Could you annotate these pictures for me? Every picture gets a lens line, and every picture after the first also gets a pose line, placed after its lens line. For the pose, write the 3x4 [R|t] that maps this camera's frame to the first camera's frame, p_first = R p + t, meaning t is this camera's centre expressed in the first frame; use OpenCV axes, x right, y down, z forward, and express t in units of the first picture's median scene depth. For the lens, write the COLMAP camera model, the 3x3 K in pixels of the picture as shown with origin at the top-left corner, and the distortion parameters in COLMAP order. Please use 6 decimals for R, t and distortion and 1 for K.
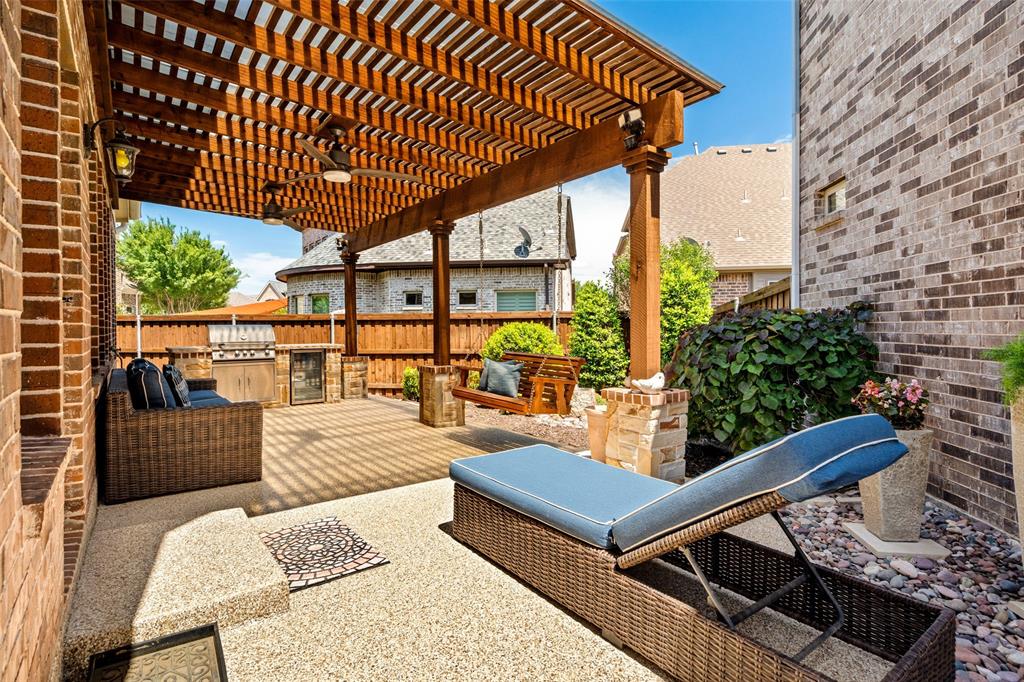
lens RADIAL K [[495.2, 0, 512.0], [0, 495.2, 341.0], [0, 0, 1]] dist [0.000572, 0.000068]
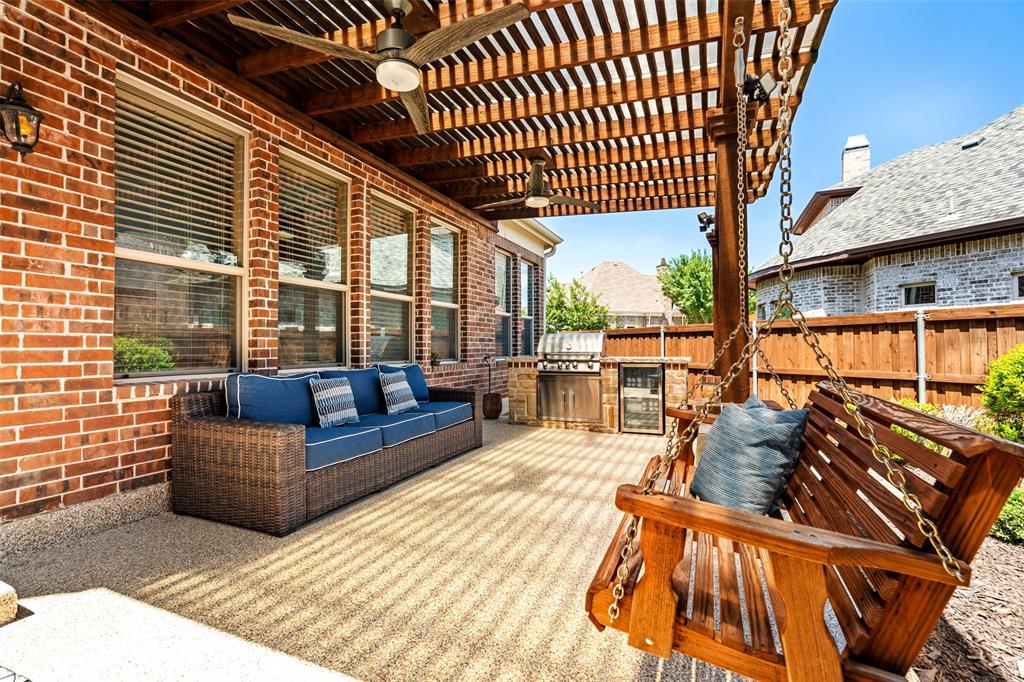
lens RADIAL K [[467.4, 0, 512.0], [0, 467.4, 341.0], [0, 0, 1]] dist [-0.002769, -0.000273]
pose [[0.499791, -0.009554, -0.866093, 0.085169], [-0.021814, 0.999483, -0.023613, 0.002433], [0.865871, 0.030694, 0.499325, 0.308914]]
